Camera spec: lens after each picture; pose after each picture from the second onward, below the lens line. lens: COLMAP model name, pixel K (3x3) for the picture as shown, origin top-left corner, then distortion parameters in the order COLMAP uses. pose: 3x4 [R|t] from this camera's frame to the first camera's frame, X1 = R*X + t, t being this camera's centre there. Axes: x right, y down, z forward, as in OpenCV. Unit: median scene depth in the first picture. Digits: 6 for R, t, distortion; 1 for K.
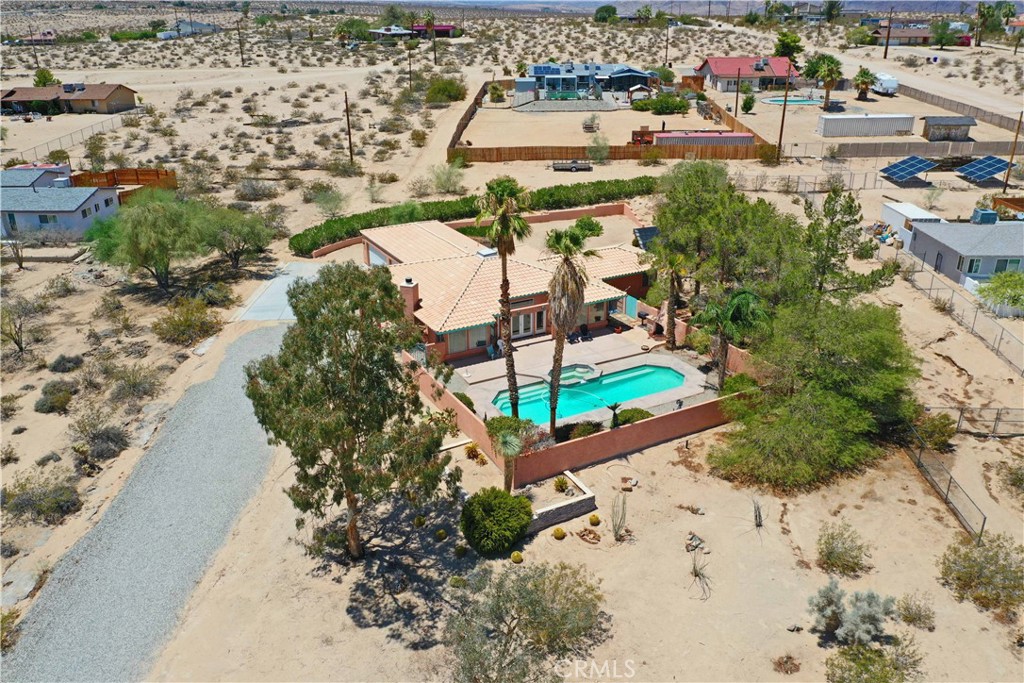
lens RADIAL K [[794.7, 0, 512.0], [0, 794.7, 341.5], [0, 0, 1]] dist [-0.008431, -0.001979]
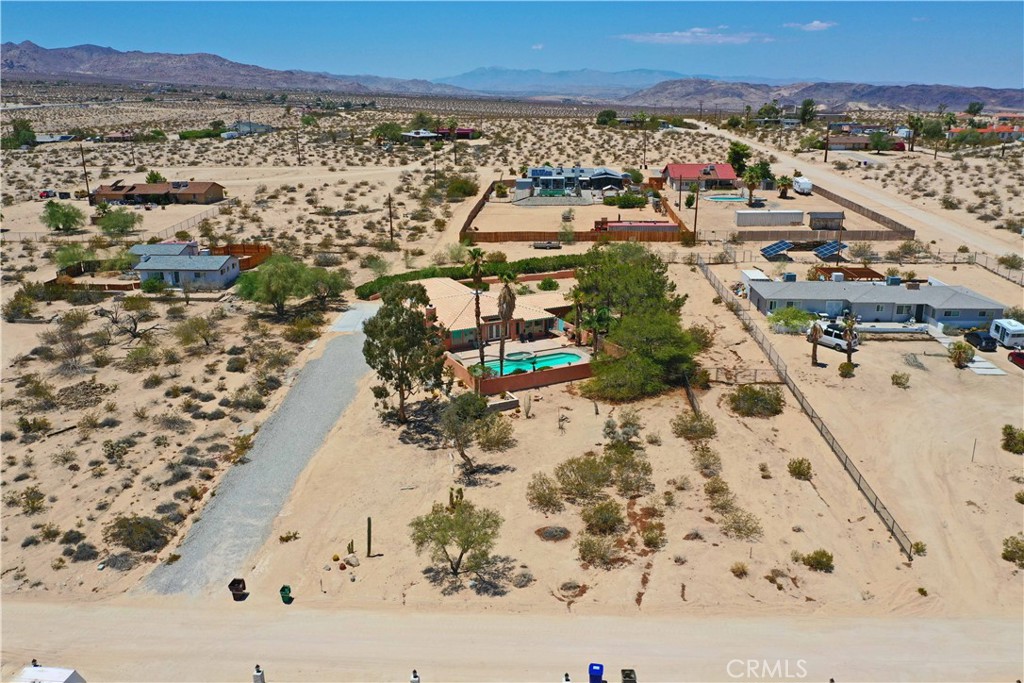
lens RADIAL K [[794.7, 0, 512.0], [0, 794.7, 341.5], [0, 0, 1]] dist [-0.008431, -0.001979]
pose [[0.999611, 0.011400, -0.025438, 0.041617], [-0.013913, 0.994798, -0.100911, 0.075975], [0.024155, 0.101225, 0.994570, -0.320134]]
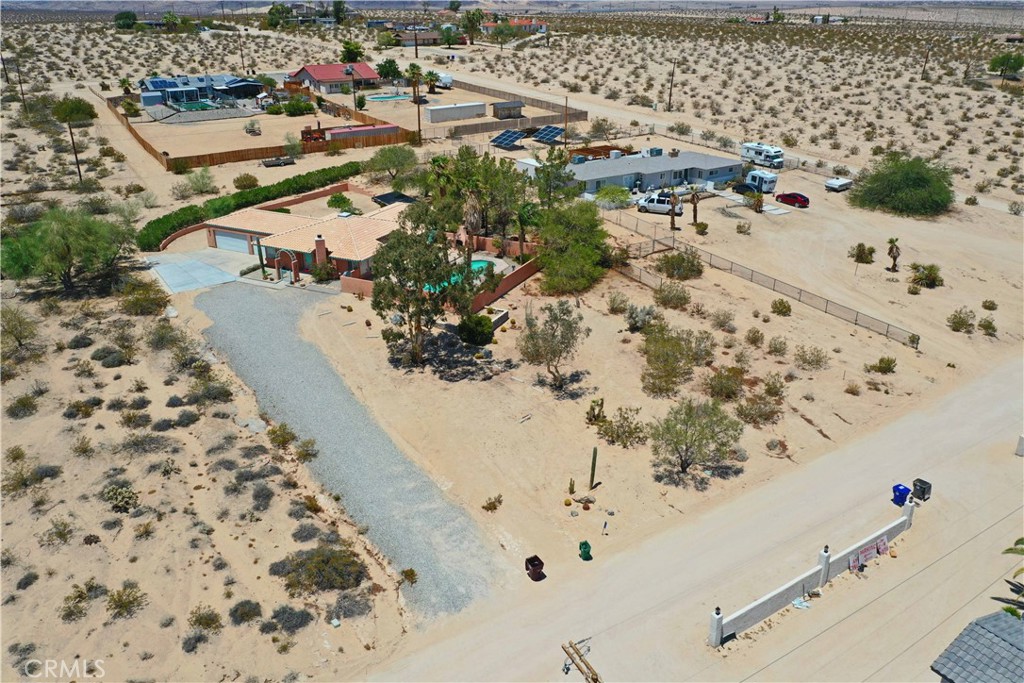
lens RADIAL K [[794.7, 0, 512.0], [0, 794.7, 341.5], [0, 0, 1]] dist [-0.008431, -0.001979]
pose [[0.819855, -0.225871, 0.526137, -0.281552], [0.222050, 0.972414, 0.071448, 0.039085], [-0.527761, 0.058252, 0.847393, -0.199230]]
